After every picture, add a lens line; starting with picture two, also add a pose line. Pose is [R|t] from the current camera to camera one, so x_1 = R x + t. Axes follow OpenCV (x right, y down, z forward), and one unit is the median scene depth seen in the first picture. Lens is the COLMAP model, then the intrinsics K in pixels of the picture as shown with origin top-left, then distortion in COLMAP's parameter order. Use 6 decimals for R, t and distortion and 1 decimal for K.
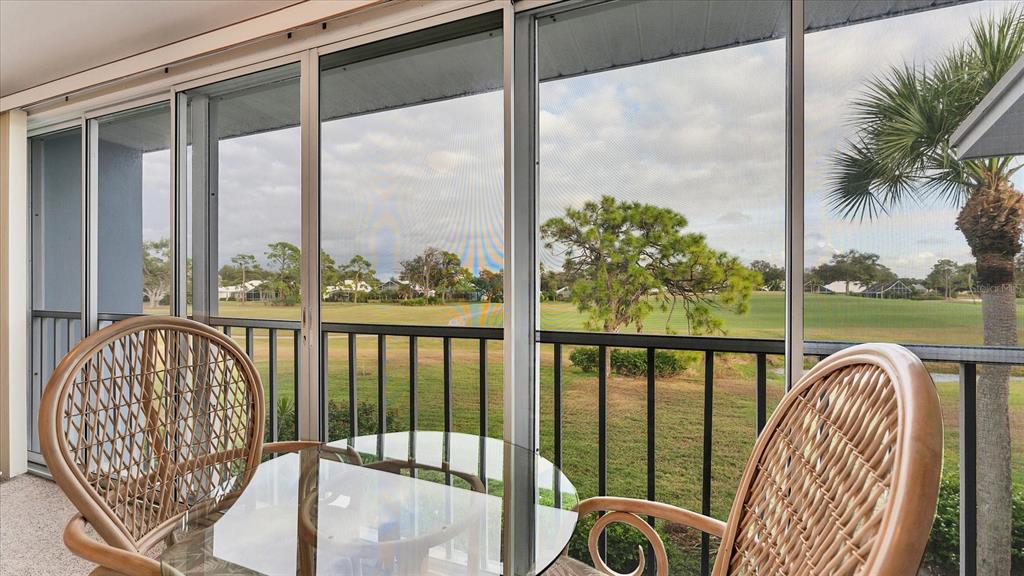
lens RADIAL K [[420.6, 0, 511.6], [0, 420.6, 289.8], [0, 0, 1]] dist [0.004705, -0.000491]
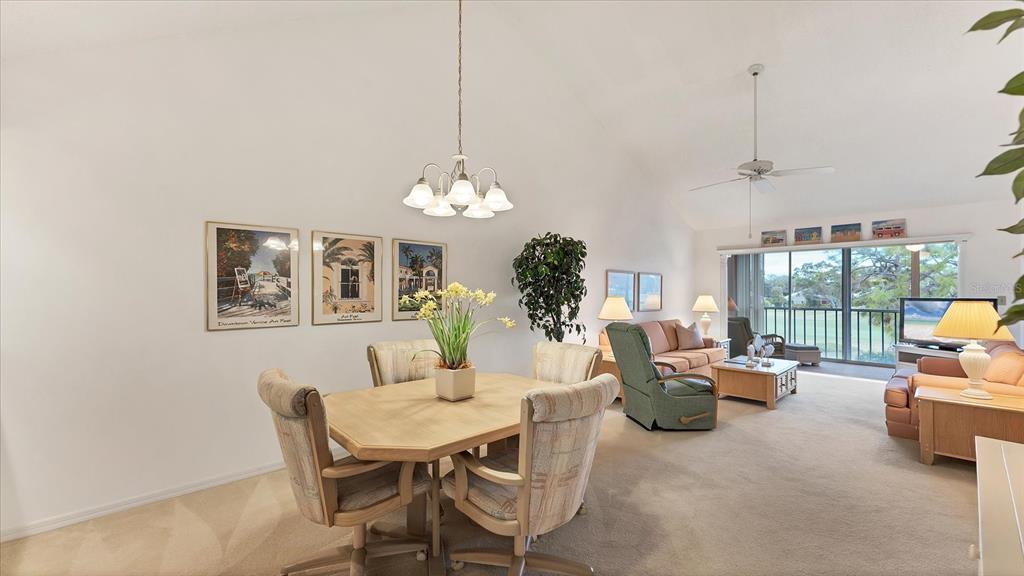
lens RADIAL K [[420.6, 0, 506.9], [0, 420.6, 294.3], [0, 0, 1]] dist [0.004705, -0.000491]
pose [[0.901636, 0.003247, -0.432484, -0.226184], [-0.003678, 0.999993, -0.000160, -0.005594], [0.432480, 0.001735, 0.901642, -0.424895]]
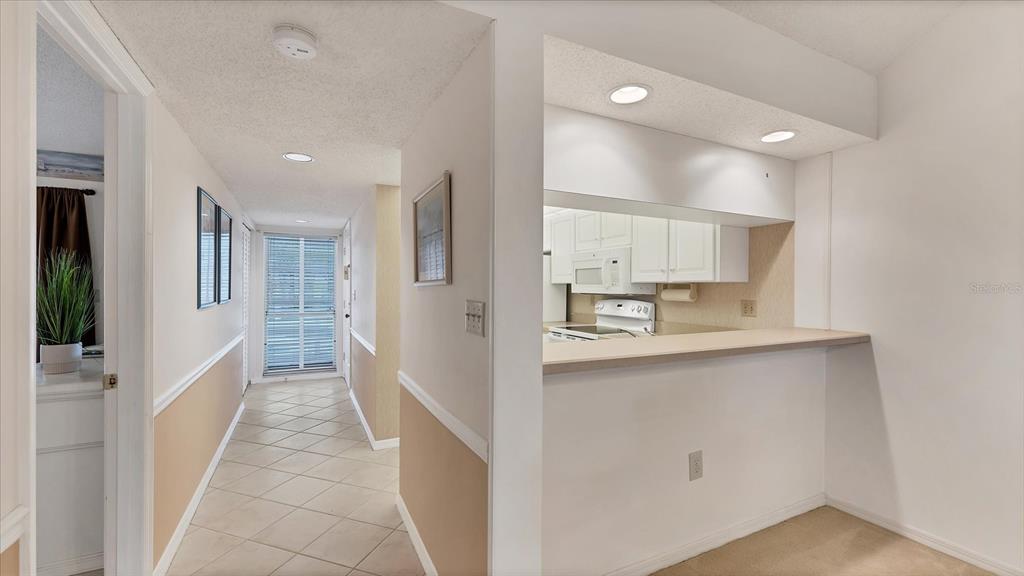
lens RADIAL K [[420.6, 0, 513.6], [0, 420.6, 288.4], [0, 0, 1]] dist [0.004705, -0.000491]
pose [[-0.672020, -0.005312, -0.740514, -0.239228], [-0.012345, 0.999916, 0.004030, -0.005138], [0.740430, 0.011850, -0.672029, -0.376375]]
